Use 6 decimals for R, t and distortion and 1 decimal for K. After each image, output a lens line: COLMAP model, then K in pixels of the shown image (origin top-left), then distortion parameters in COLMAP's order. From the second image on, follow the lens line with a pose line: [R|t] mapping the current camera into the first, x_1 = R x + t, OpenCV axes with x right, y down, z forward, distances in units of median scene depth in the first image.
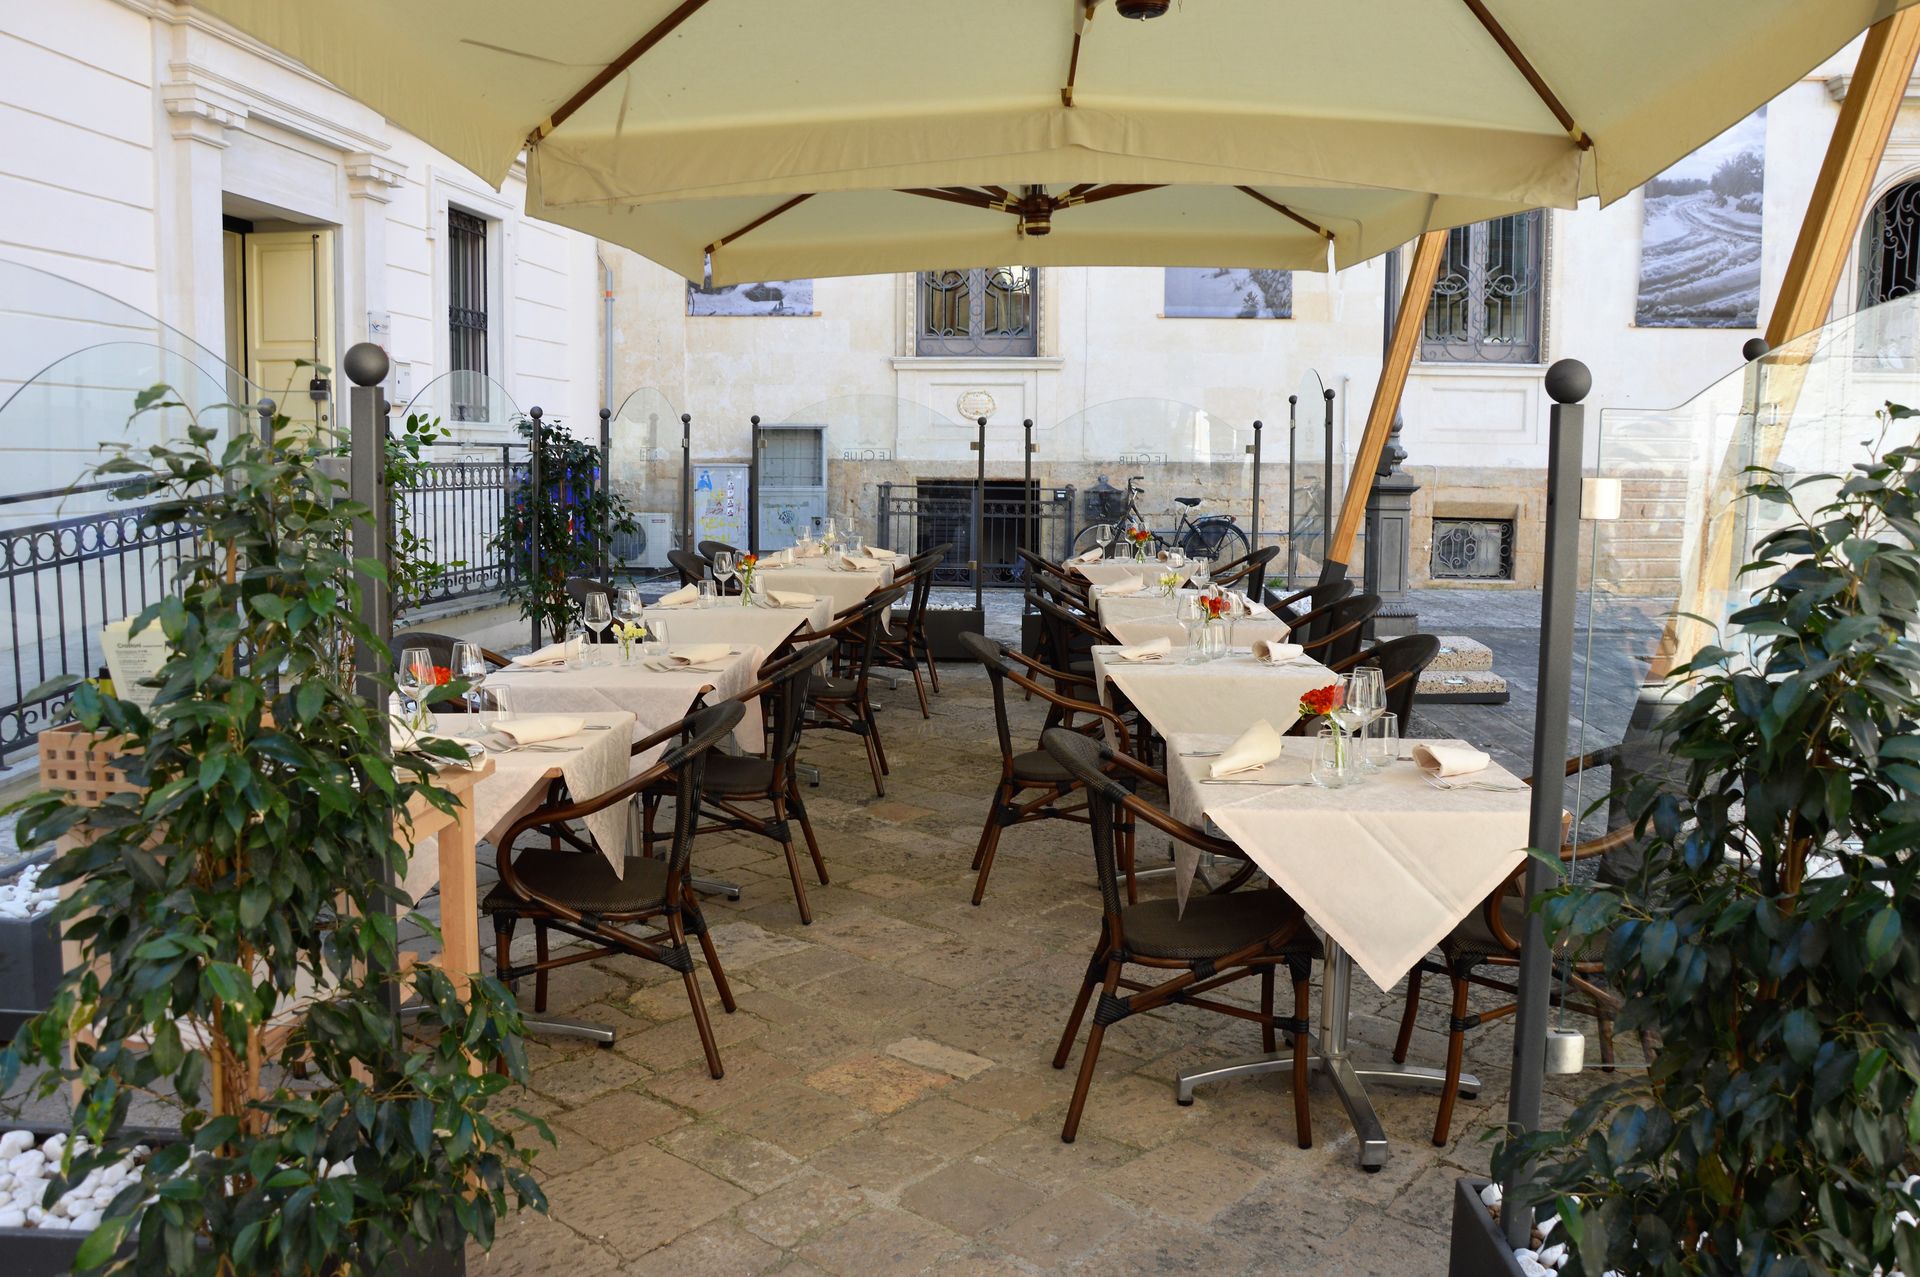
lens RADIAL K [[1514.8, 0, 960.0], [0, 1514.8, 638.5], [0, 0, 1]] dist [-0.128322, 0.098391]
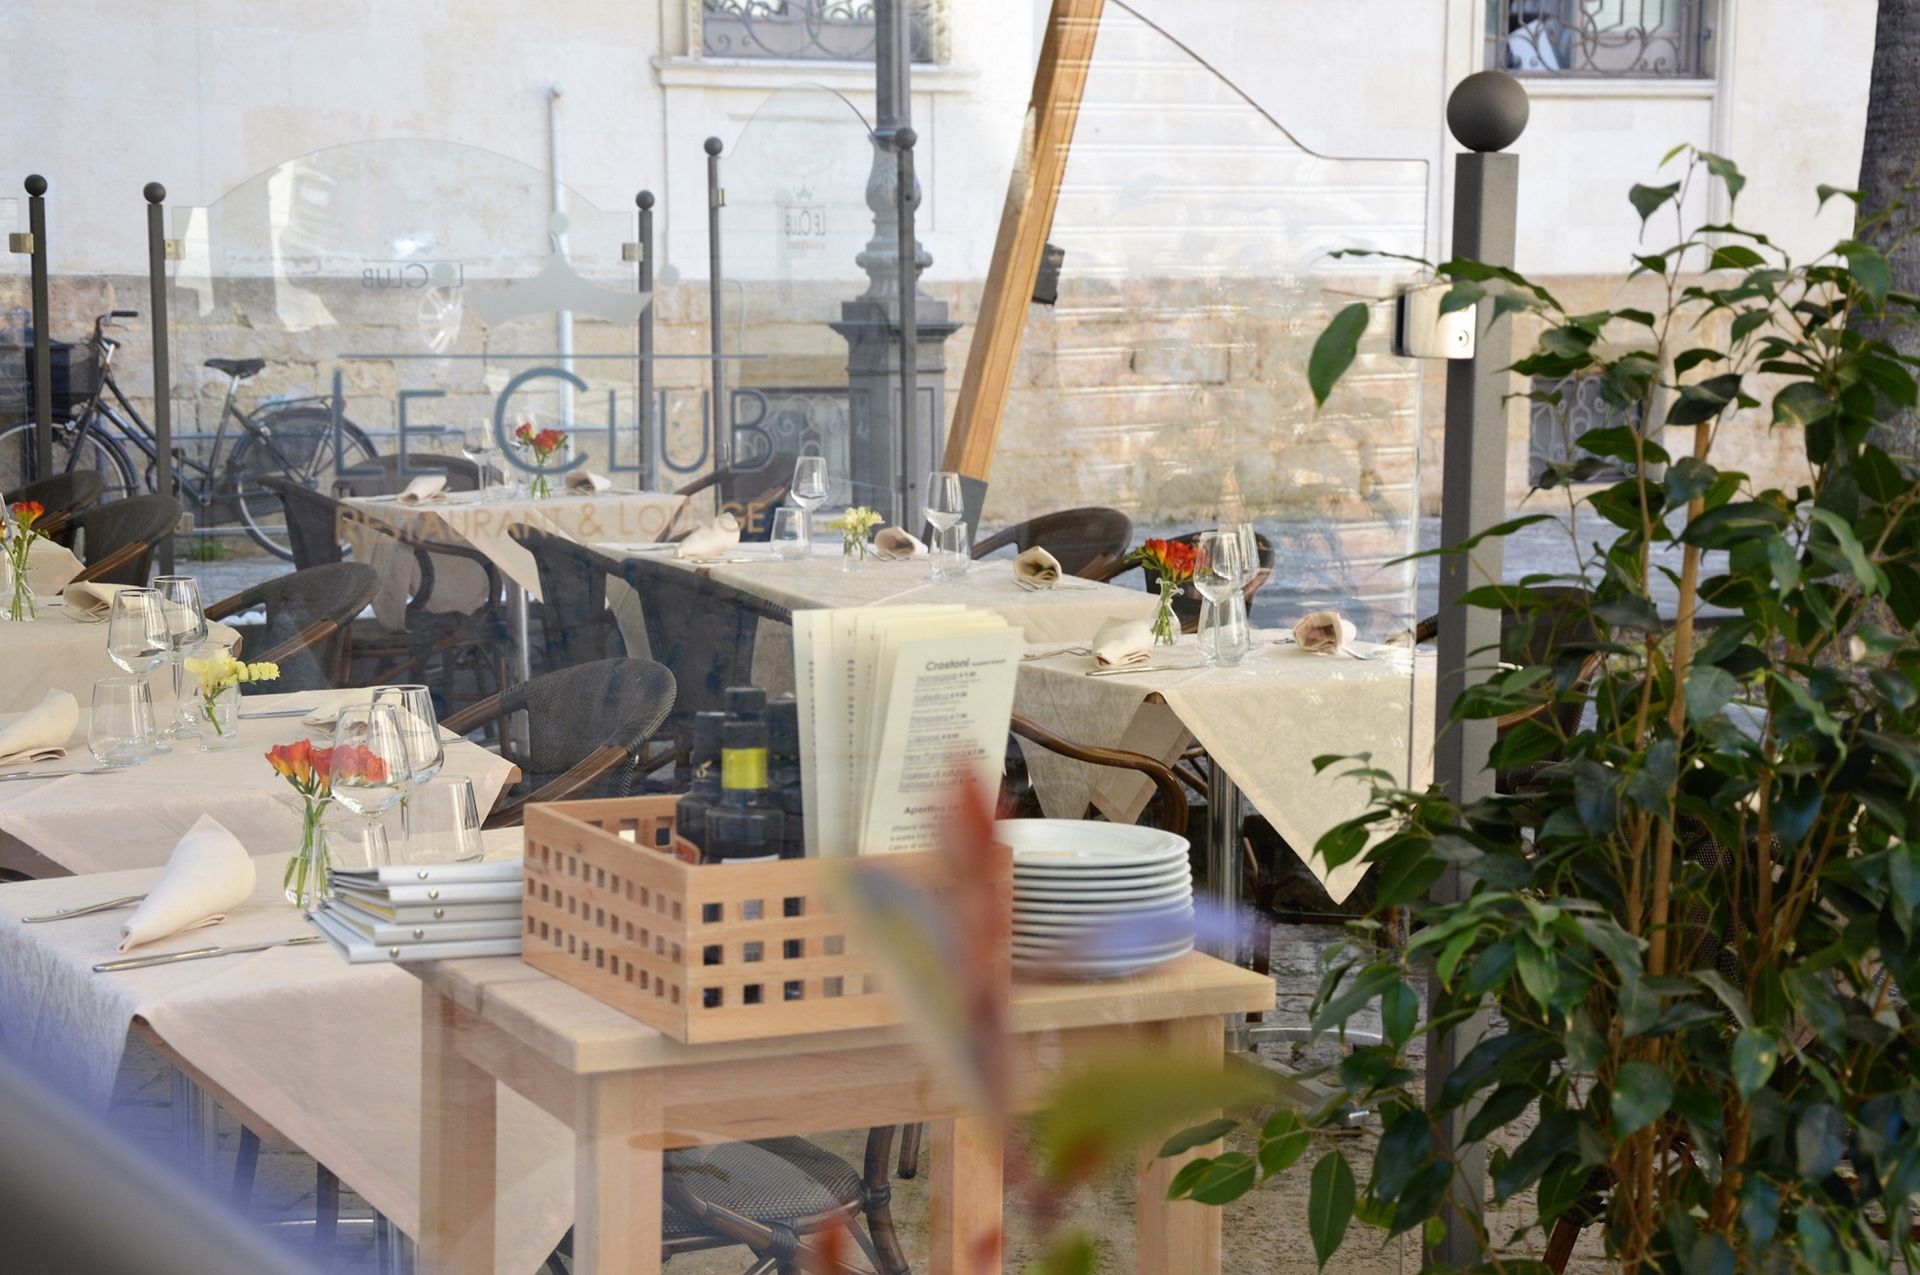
lens RADIAL K [[3580.6, 0, 960.0], [0, 3580.6, 637.5], [0, 0, 1]] dist [0.063744, 0.184913]
pose [[0.858564, -0.057615, 0.509459, -0.240095], [0.065196, 0.997868, 0.002977, -0.001531], [-0.508544, 0.030658, 0.860490, -0.007366]]
